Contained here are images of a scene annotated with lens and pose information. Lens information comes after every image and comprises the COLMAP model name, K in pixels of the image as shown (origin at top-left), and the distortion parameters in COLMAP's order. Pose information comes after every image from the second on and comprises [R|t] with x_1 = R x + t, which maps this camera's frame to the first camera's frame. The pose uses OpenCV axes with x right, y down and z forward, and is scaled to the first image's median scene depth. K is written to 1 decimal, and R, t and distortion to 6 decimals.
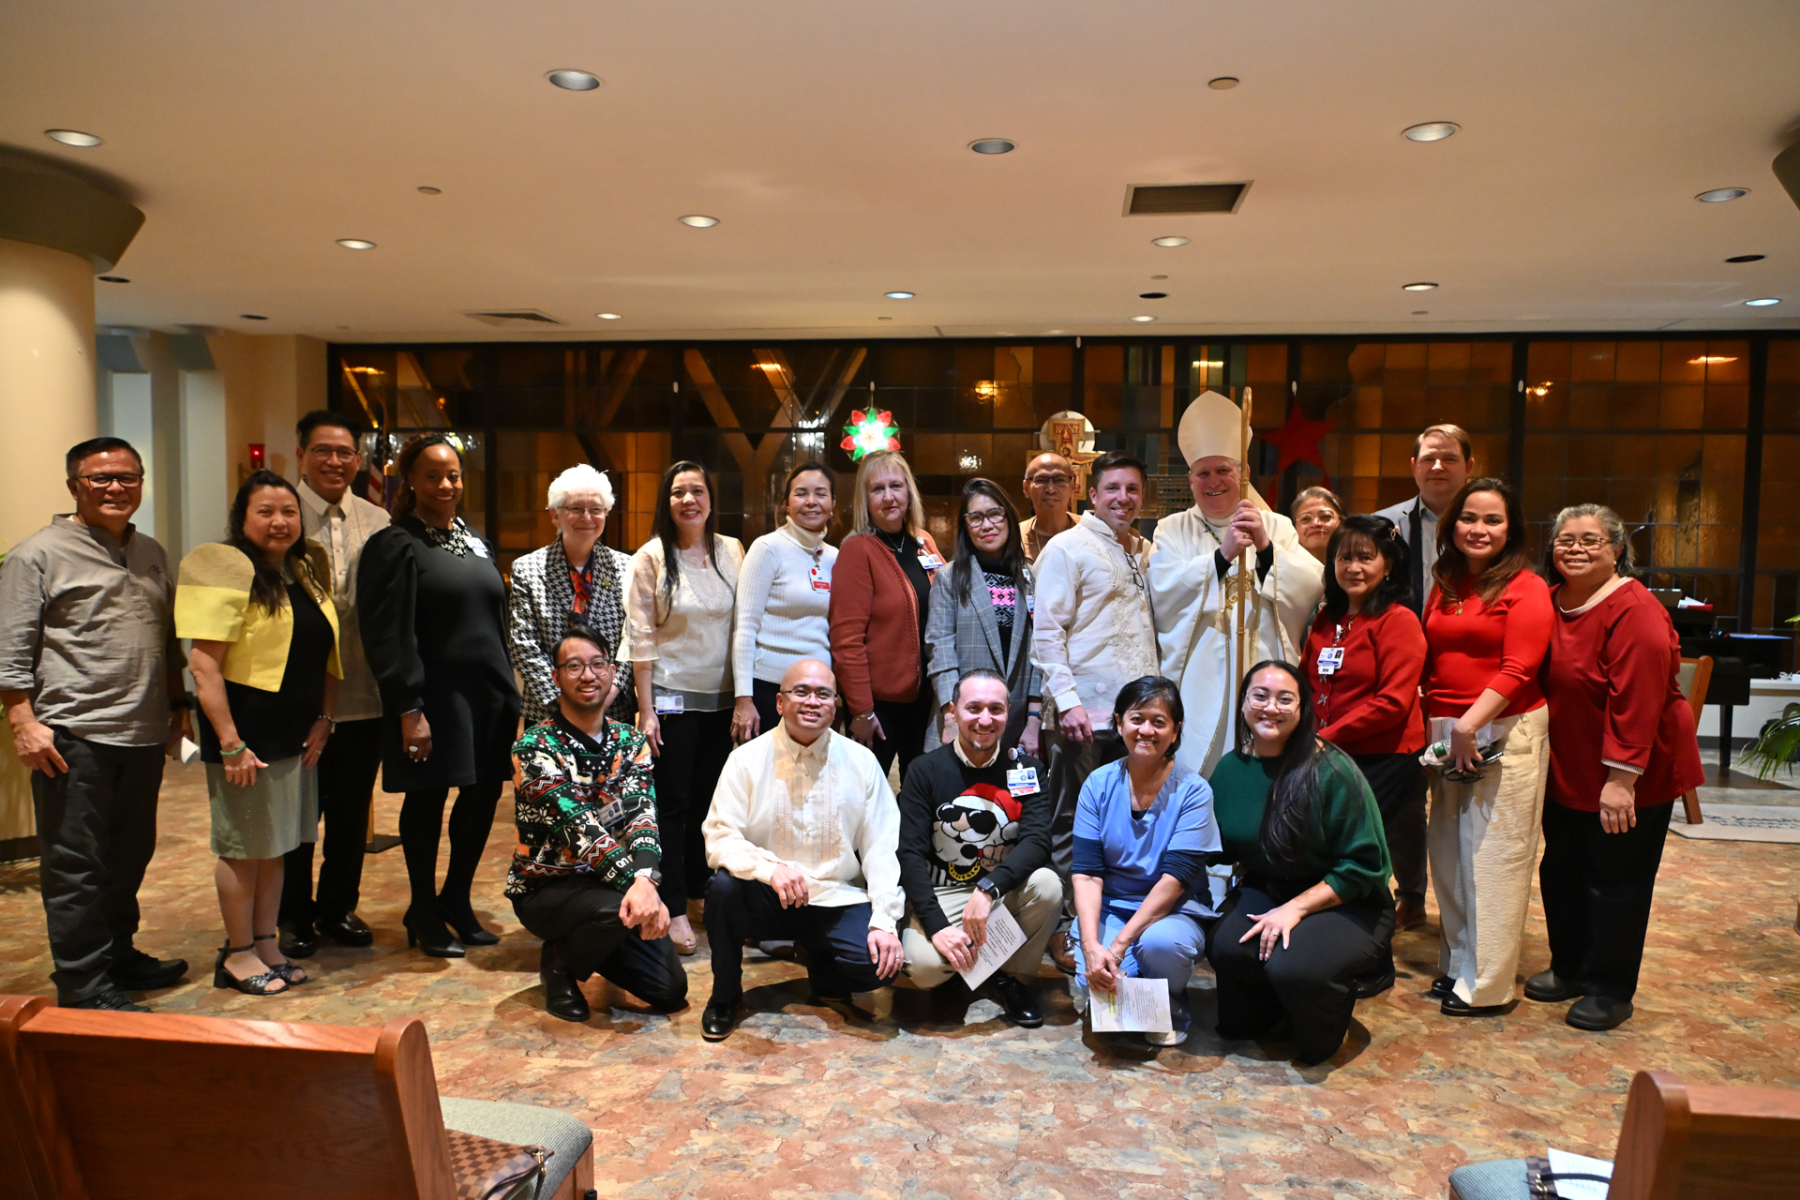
lens RADIAL K [[1204.6, 0, 896.5], [0, 1204.6, 606.7], [0, 0, 1]] dist [-0.001816, 0.006507]
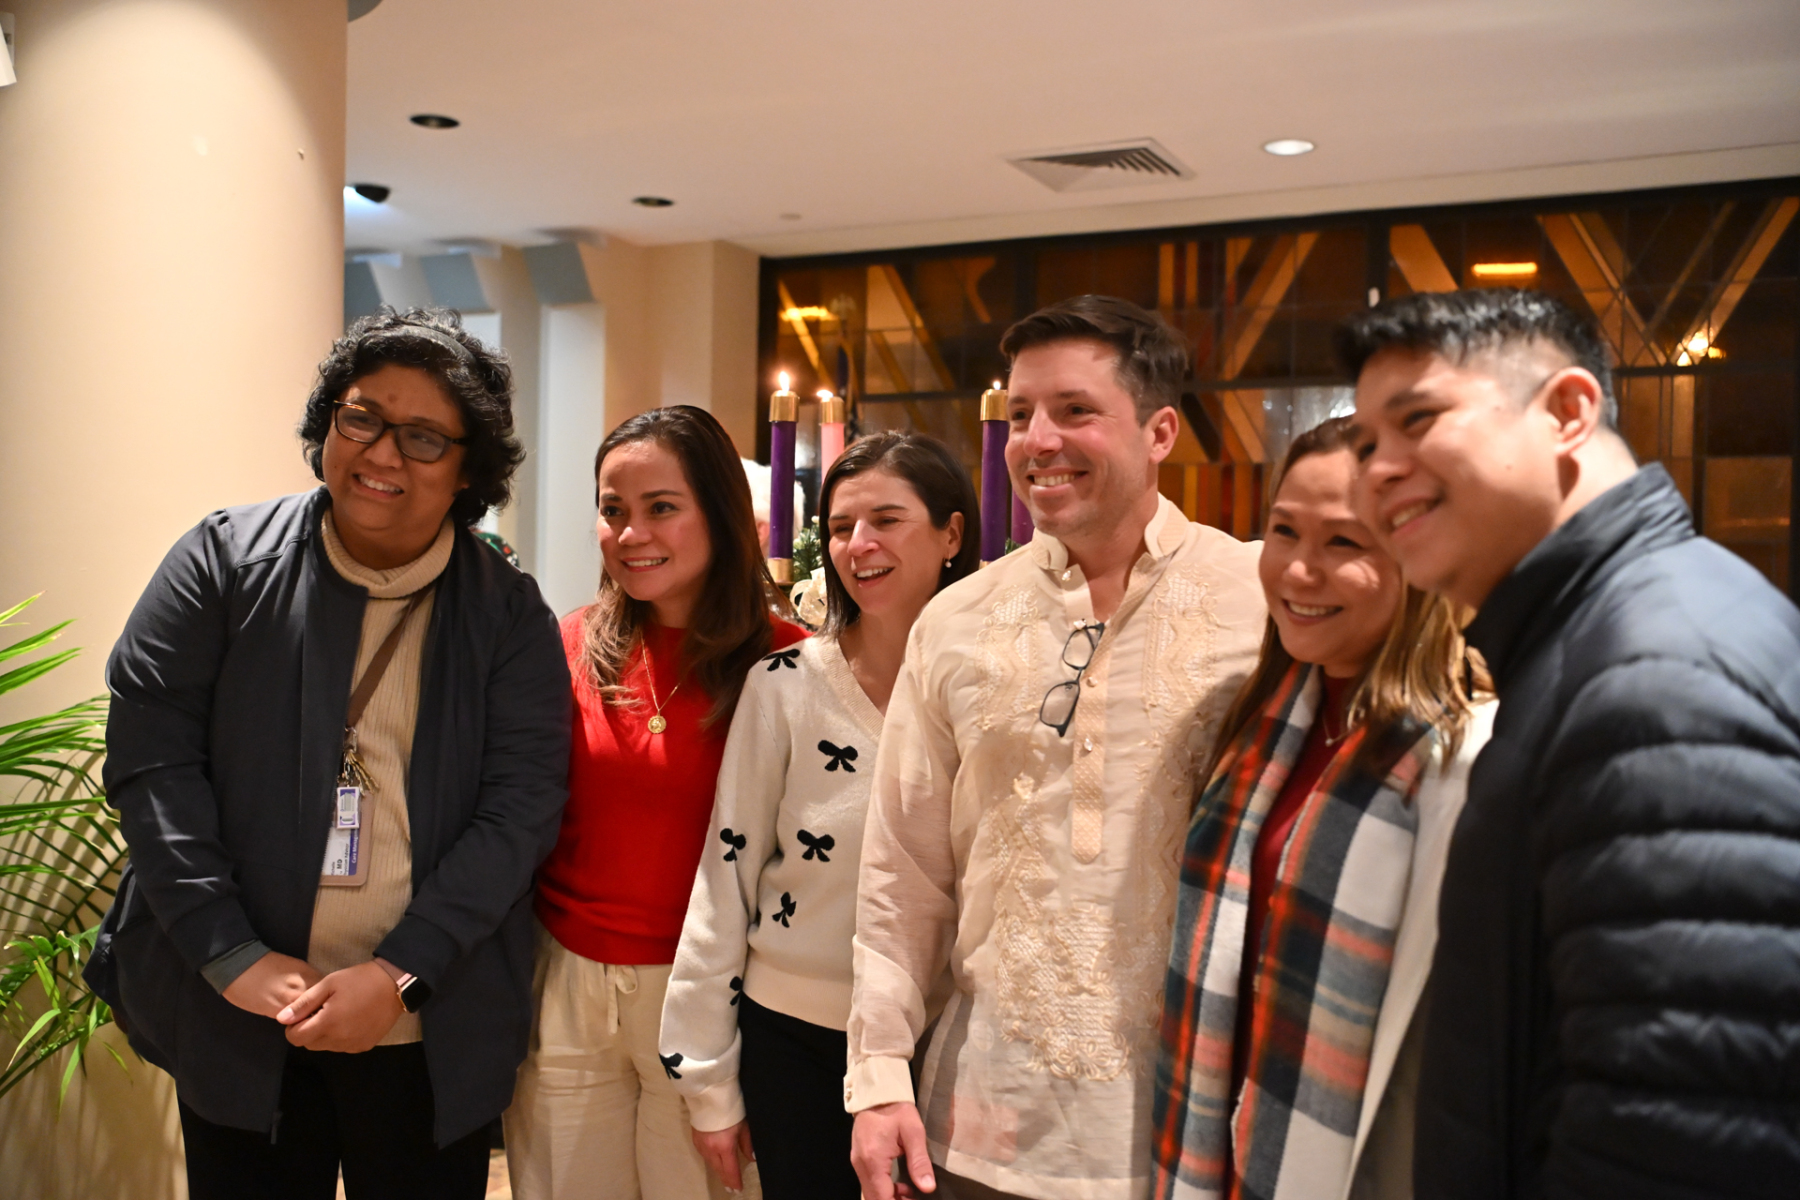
lens RADIAL K [[1634.8, 0, 896.0], [0, 1634.8, 595.3], [0, 0, 1]] dist [-0.008818, 0.000000]
pose [[0.942861, 0.013821, -0.332899, -0.148939], [-0.033243, 0.998056, -0.052718, -0.011671], [0.331524, 0.060772, 0.941488, 0.293139]]
